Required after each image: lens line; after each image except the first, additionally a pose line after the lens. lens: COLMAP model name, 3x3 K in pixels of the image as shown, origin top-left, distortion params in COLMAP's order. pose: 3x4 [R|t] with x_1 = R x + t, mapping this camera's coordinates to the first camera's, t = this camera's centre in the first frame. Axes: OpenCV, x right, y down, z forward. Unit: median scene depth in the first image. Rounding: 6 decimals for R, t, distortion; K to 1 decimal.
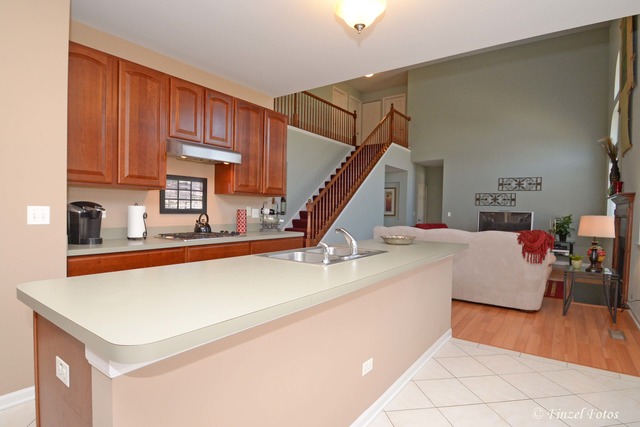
lens RADIAL K [[350.2, 0, 320.0], [0, 350.2, 213.5], [0, 0, 1]] dist [-0.004014, -0.001023]
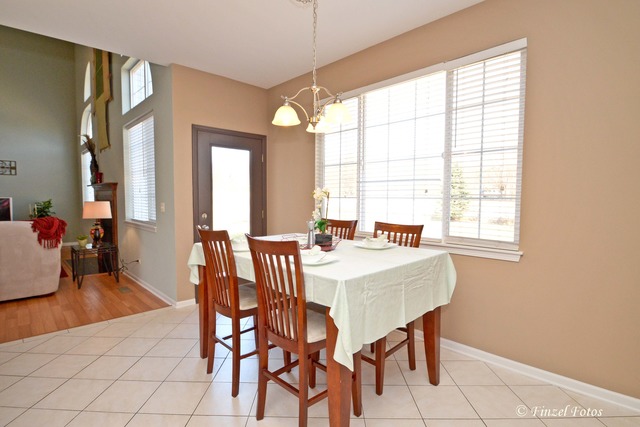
lens RADIAL K [[324.8, 0, 320.0], [0, 324.8, 213.5], [0, 0, 1]] dist [-0.000883, -0.000278]
pose [[0.188928, -0.068367, 0.979608, -0.180348], [0.013222, 0.997660, 0.067077, -0.017216], [-0.981902, 0.000280, 0.189390, 0.016584]]
